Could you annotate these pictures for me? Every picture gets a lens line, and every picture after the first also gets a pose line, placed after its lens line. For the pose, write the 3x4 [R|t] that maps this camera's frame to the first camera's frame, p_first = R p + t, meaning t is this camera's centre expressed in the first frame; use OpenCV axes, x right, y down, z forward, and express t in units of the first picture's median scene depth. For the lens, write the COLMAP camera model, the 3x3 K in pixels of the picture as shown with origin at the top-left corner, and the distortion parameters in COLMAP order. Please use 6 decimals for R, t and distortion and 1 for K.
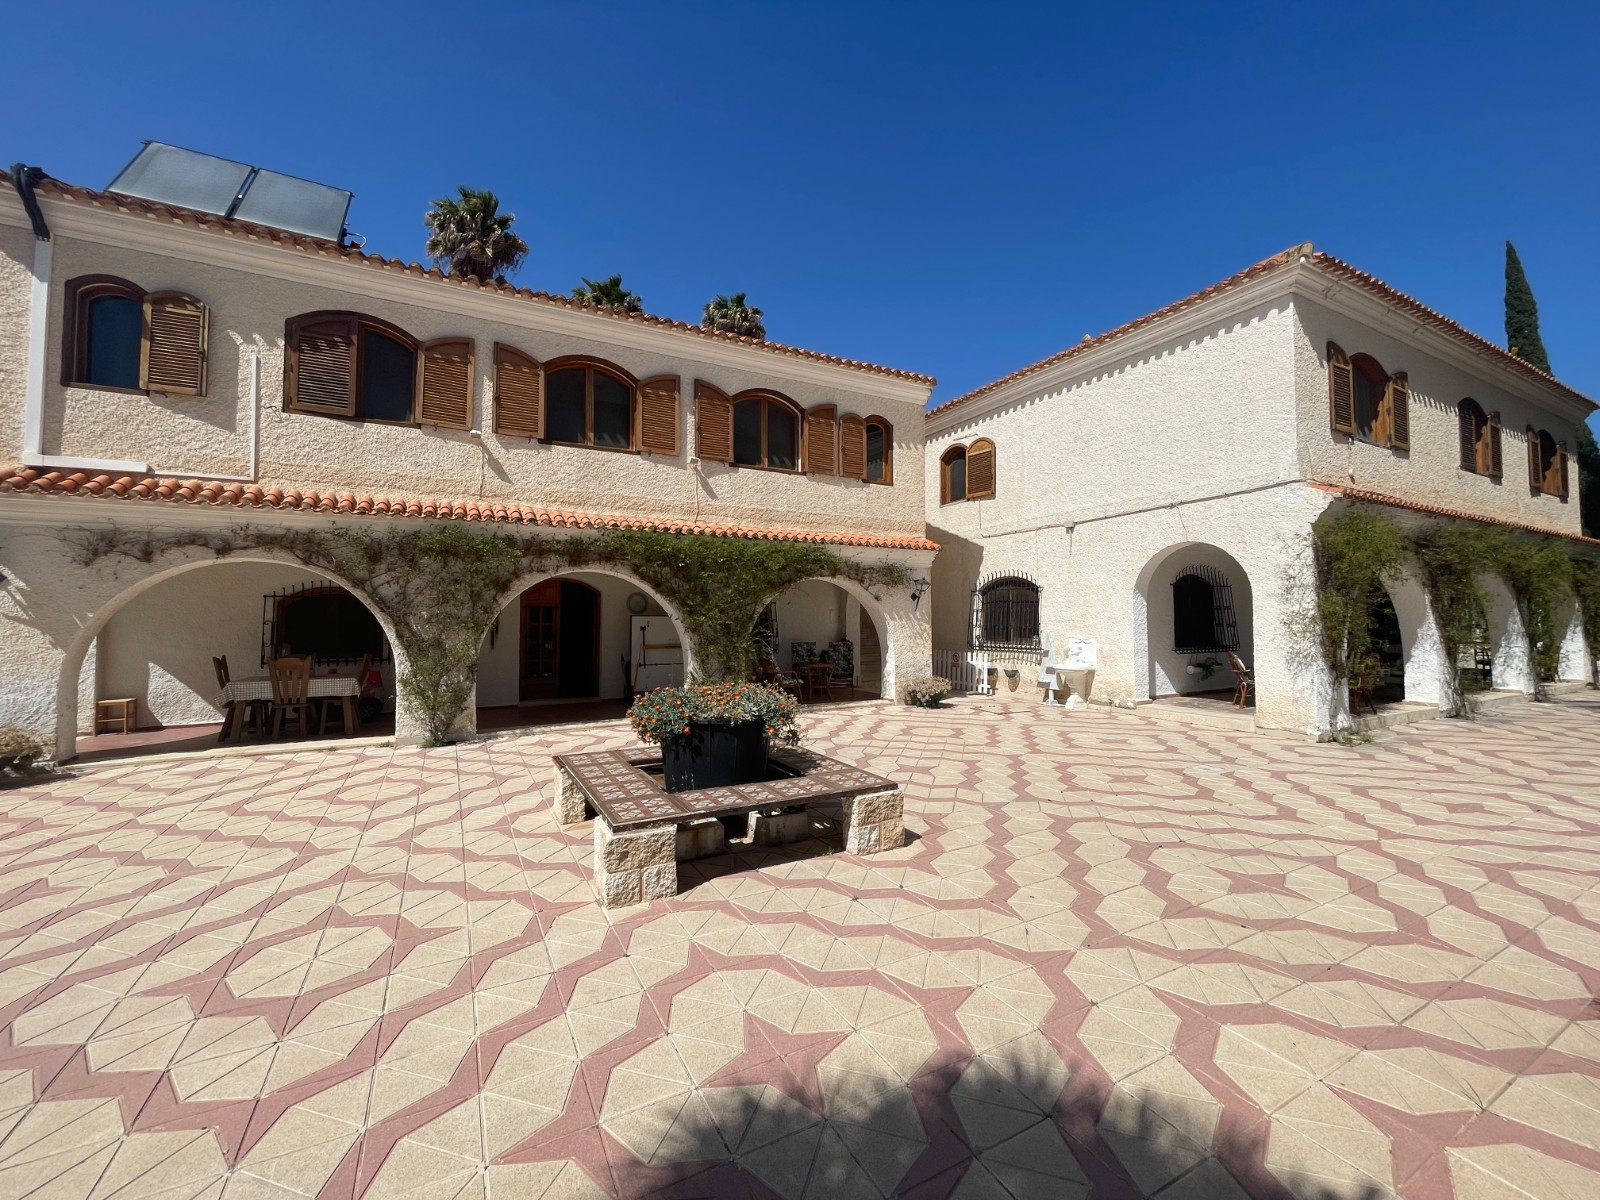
lens RADIAL K [[646.3, 0, 792.7], [0, 646.3, 597.8], [0, 0, 1]] dist [-0.005809, 0.000768]
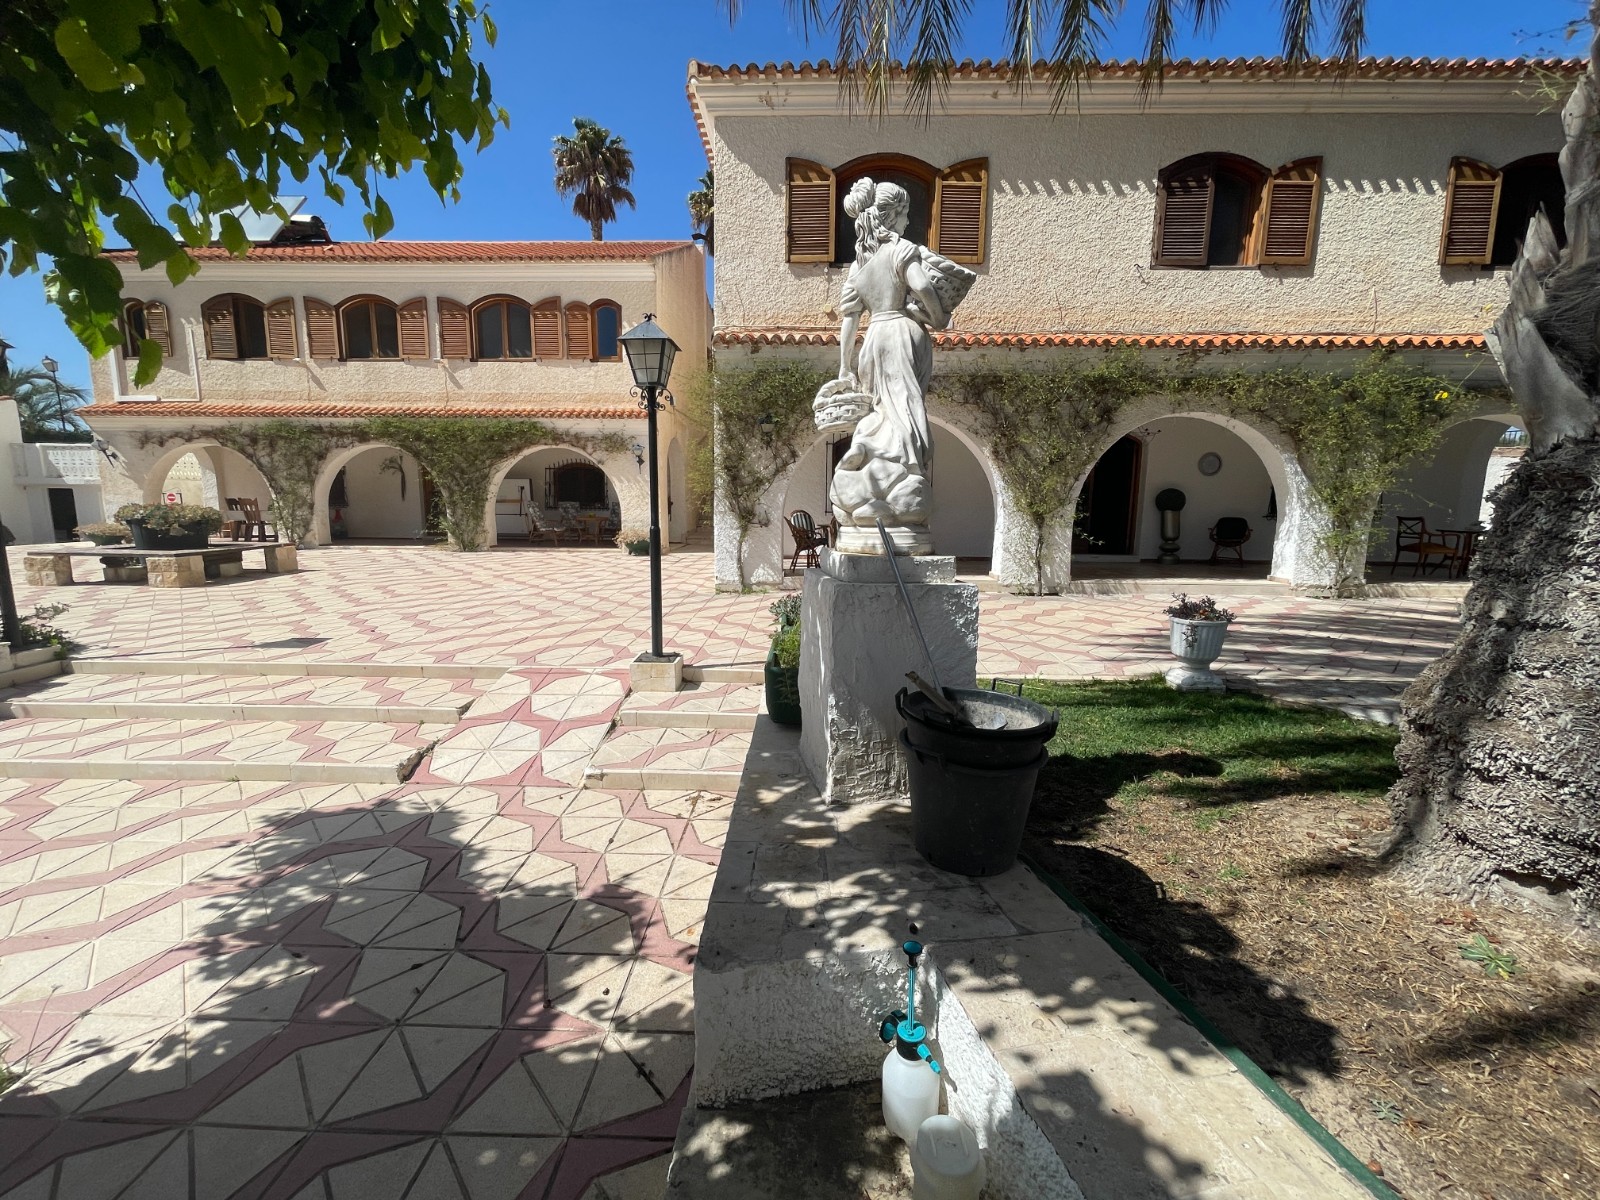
lens RADIAL K [[646.3, 0, 786.1], [0, 646.3, 591.6], [0, 0, 1]] dist [-0.005809, 0.000768]
pose [[0.869829, 0.079628, -0.486886, 1.417680], [0.004582, 0.985542, 0.169367, 0.048588], [0.493333, -0.149551, 0.856888, 0.146085]]
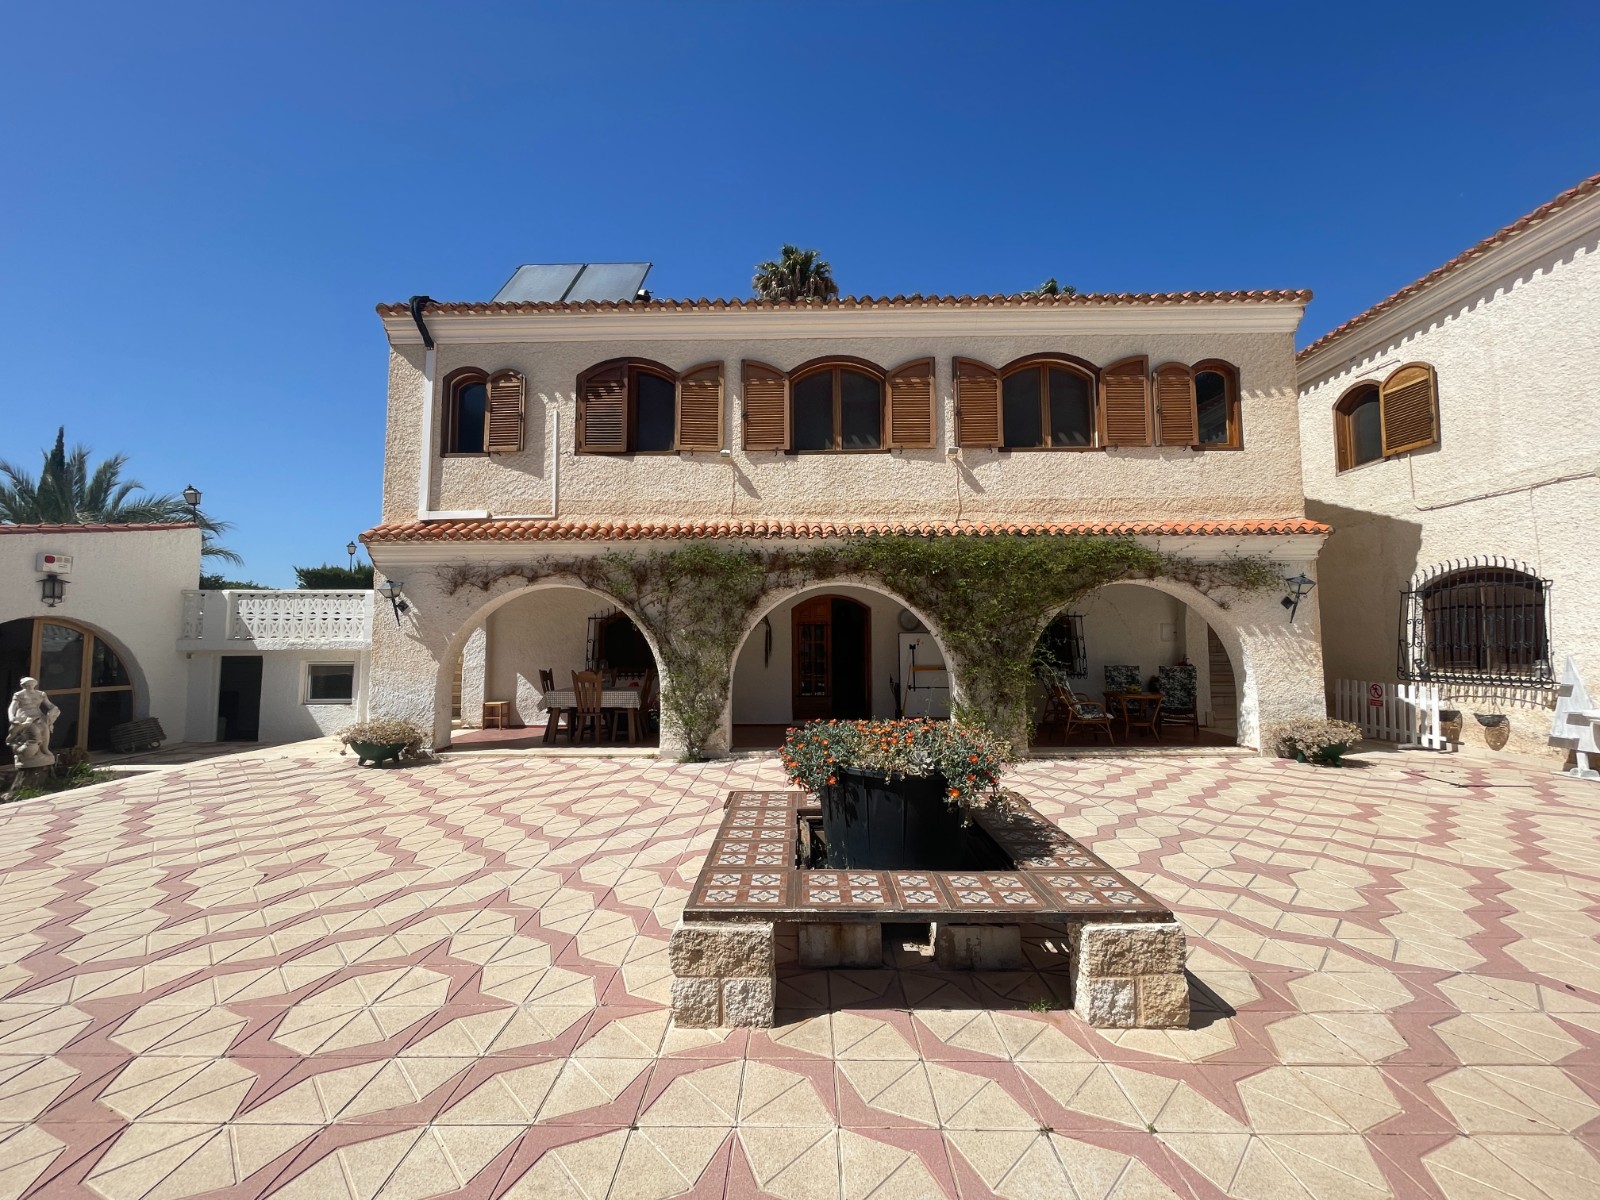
lens RADIAL K [[646.3, 0, 789.7], [0, 646.3, 595.8], [0, 0, 1]] dist [-0.005809, 0.000768]
pose [[0.870705, -0.036464, -0.490452, 0.085785], [0.019336, 0.999015, -0.039947, 0.012304], [0.491426, 0.025299, 0.870552, 0.178768]]
